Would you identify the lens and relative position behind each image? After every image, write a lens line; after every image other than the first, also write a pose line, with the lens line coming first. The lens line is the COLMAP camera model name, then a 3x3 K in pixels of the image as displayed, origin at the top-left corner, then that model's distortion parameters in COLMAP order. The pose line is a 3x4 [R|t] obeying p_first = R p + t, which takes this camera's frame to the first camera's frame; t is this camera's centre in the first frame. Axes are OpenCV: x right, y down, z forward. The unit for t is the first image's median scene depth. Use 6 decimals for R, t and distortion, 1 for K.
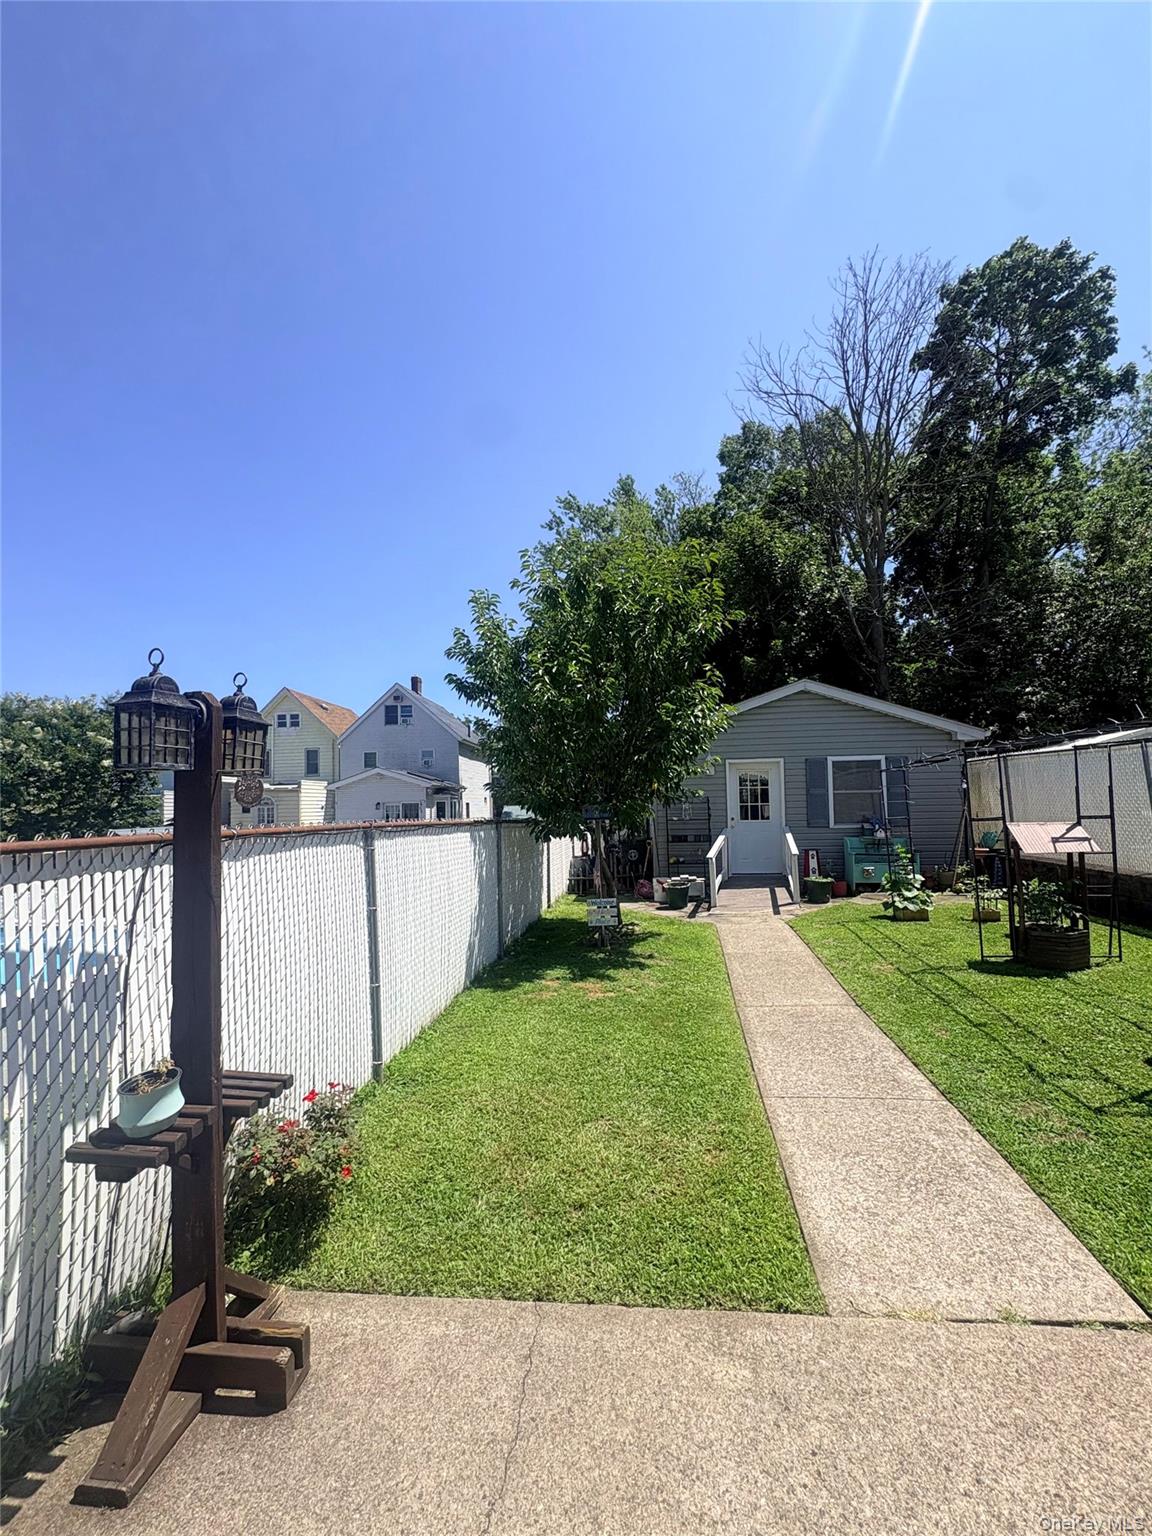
lens RADIAL K [[618.8, 0, 577.6], [0, 618.8, 770.9], [0, 0, 1]] dist [-0.000200, -0.000034]
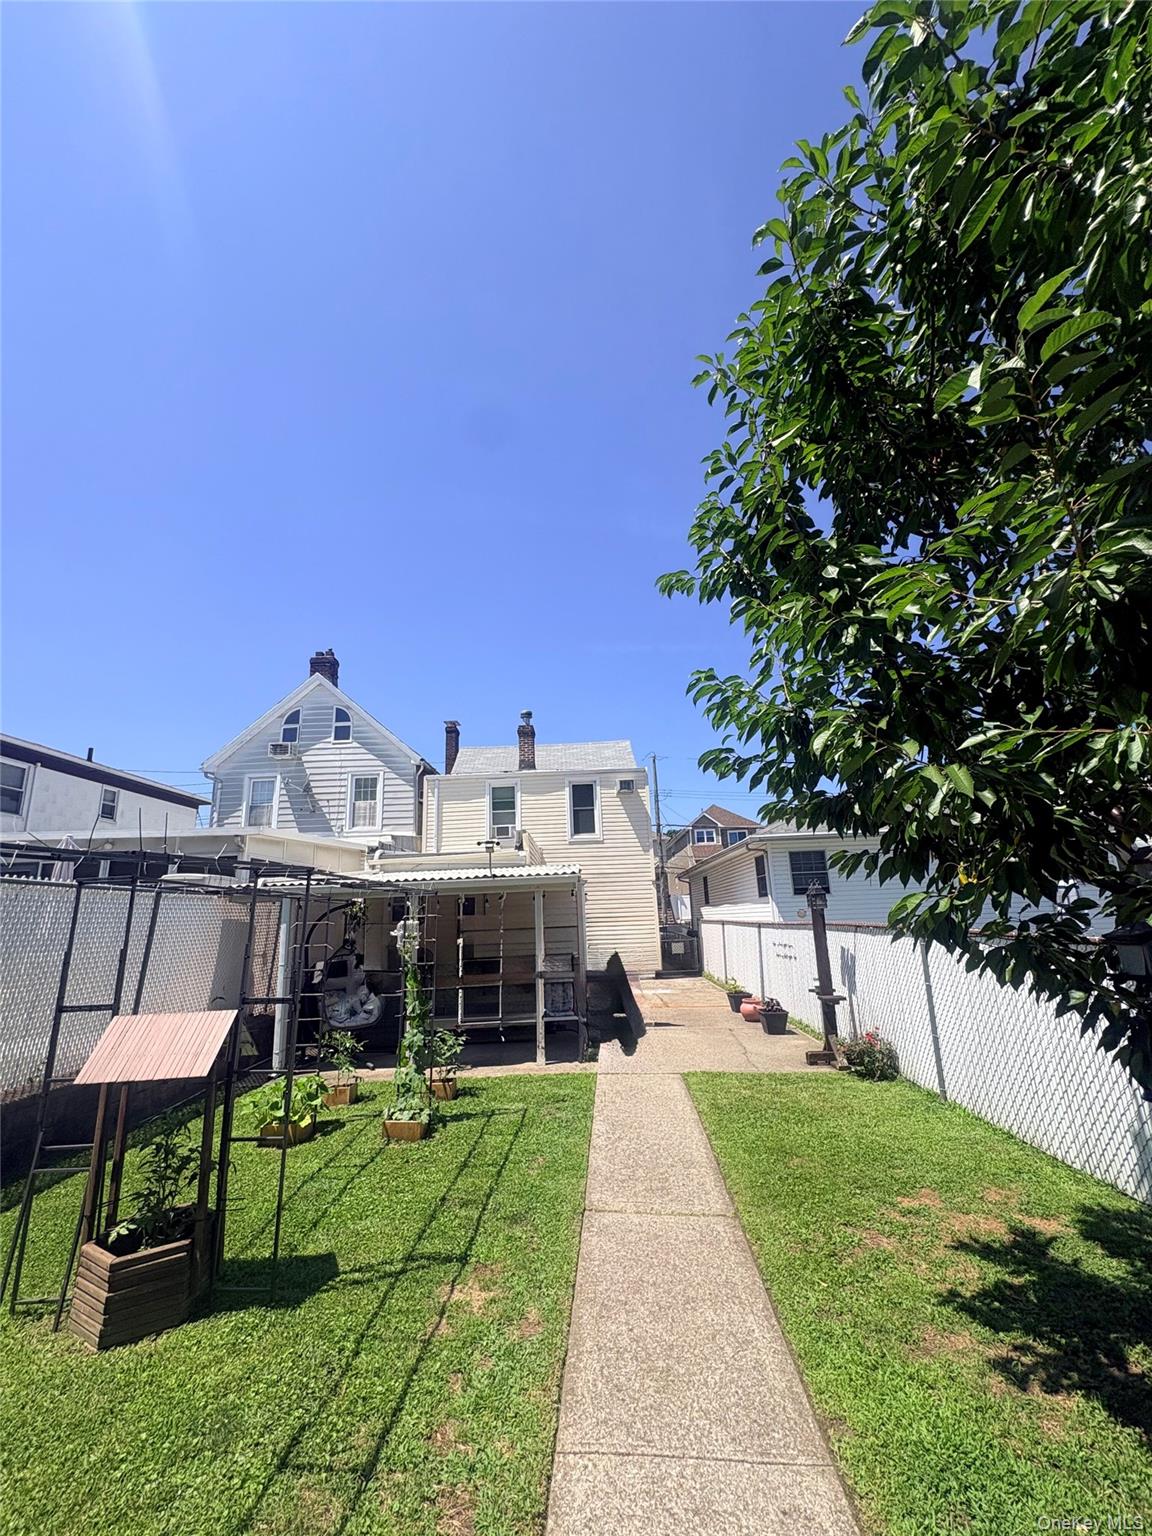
lens RADIAL K [[618.8, 0, 580.5], [0, 618.8, 767.2], [0, 0, 1]] dist [-0.000200, -0.000034]
pose [[-0.992683, 0.031835, -0.116474, 0.485554], [0.062106, 0.961853, -0.266423, 0.049152], [0.103549, -0.271708, -0.956793, 1.734746]]
